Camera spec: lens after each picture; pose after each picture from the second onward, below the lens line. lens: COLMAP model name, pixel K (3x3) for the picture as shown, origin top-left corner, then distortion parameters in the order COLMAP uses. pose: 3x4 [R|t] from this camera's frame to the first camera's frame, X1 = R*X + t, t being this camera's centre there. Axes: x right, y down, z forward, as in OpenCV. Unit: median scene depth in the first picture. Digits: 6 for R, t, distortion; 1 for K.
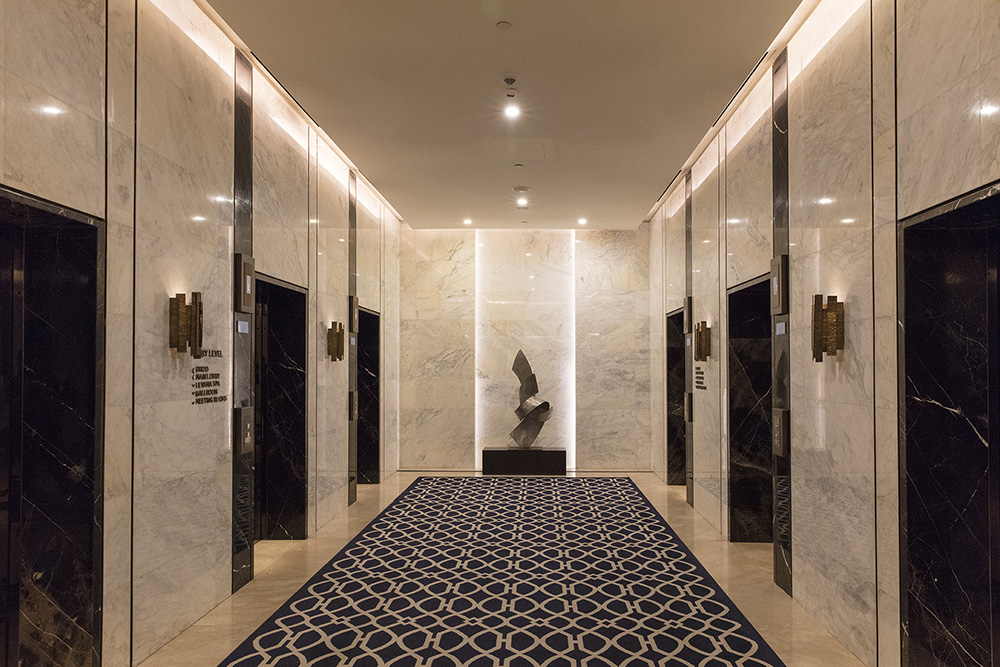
lens RADIAL K [[669.5, 0, 533.4], [0, 669.5, 357.8], [0, 0, 1]] dist [0.029731, 0.000330]
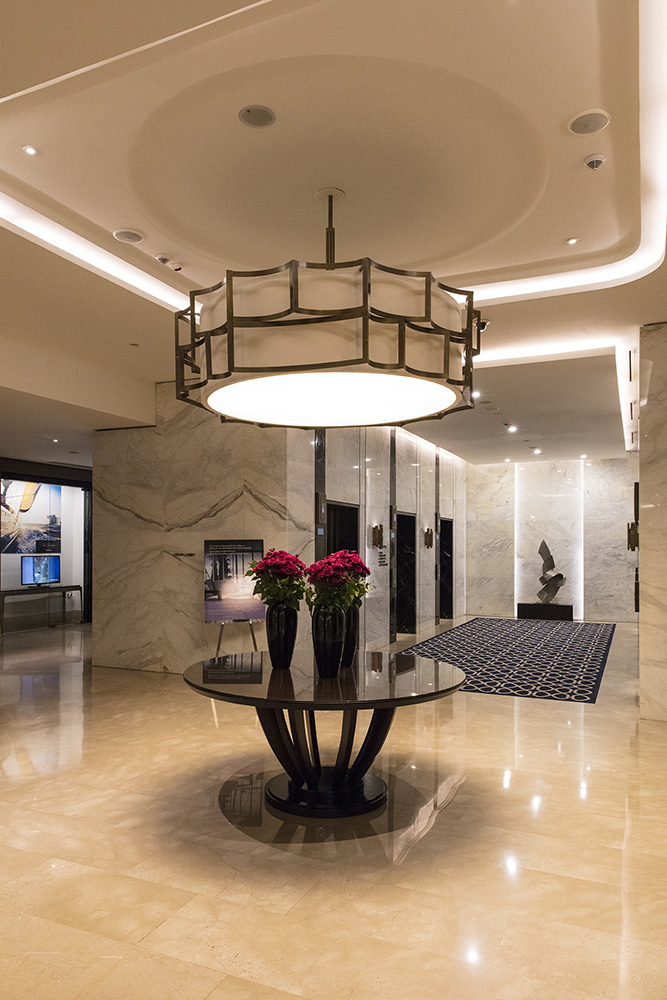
lens RADIAL K [[669.5, 0, 333.5], [0, 669.5, 549.3], [0, 0, 1]] dist [0.029731, 0.000330]
pose [[0.913654, 0.003120, -0.406481, 0.170392], [0.003690, 0.999866, 0.015968, -0.016927], [0.406476, -0.016089, 0.913520, -0.623113]]
